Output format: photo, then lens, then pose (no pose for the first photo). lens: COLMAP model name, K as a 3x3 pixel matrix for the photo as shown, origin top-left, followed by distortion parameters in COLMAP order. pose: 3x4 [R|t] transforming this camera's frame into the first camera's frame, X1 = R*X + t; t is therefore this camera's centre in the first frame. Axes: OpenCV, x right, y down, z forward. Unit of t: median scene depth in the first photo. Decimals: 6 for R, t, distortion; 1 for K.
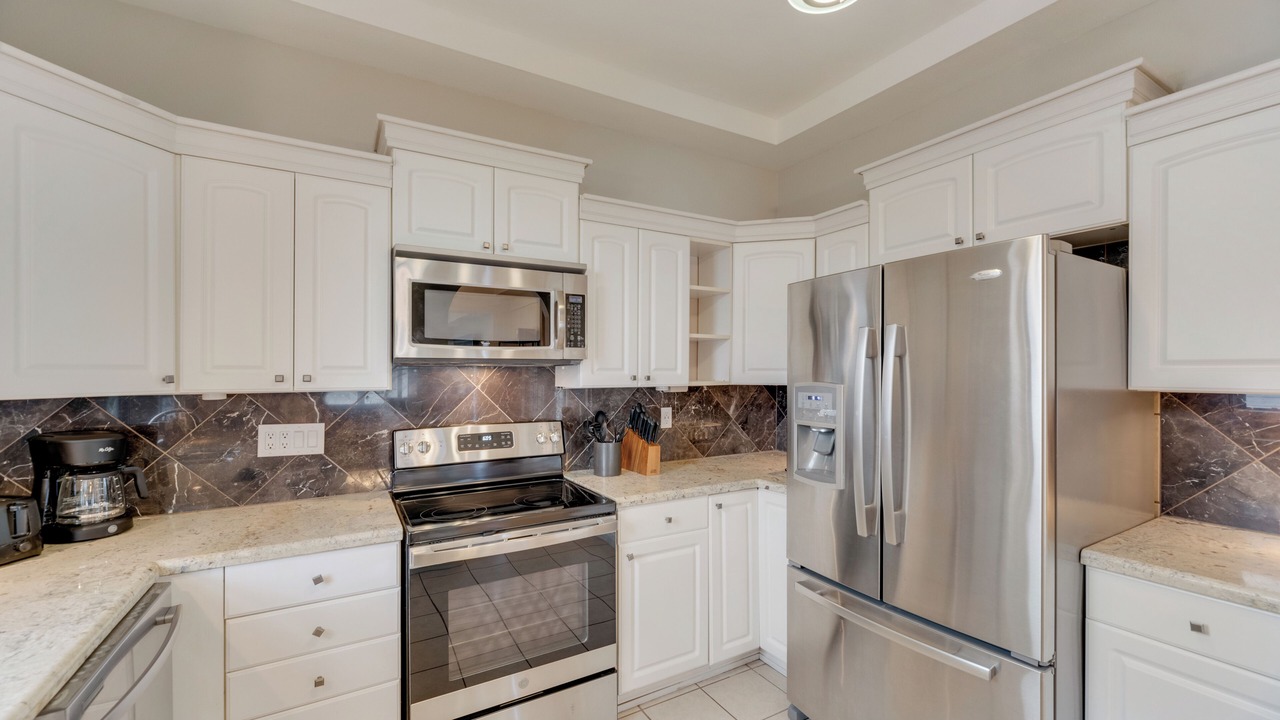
lens RADIAL K [[517.8, 0, 636.3], [0, 517.8, 369.6], [0, 0, 1]] dist [-0.001922, 0.000106]
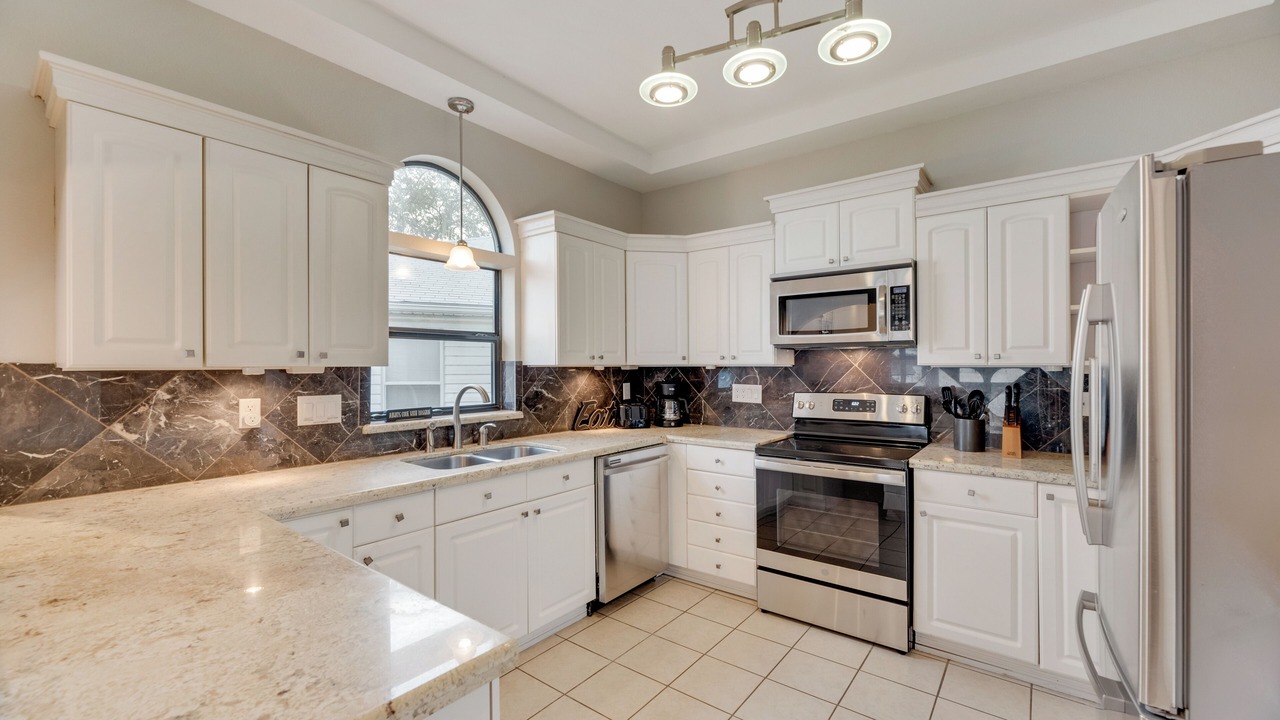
lens RADIAL K [[517.8, 0, 634.3], [0, 517.8, 362.0], [0, 0, 1]] dist [-0.001922, 0.000106]
pose [[0.379448, -0.001764, -0.925211, 0.751469], [0.005987, 0.999982, 0.000549, 0.024533], [0.925194, -0.005748, 0.379452, -0.011885]]
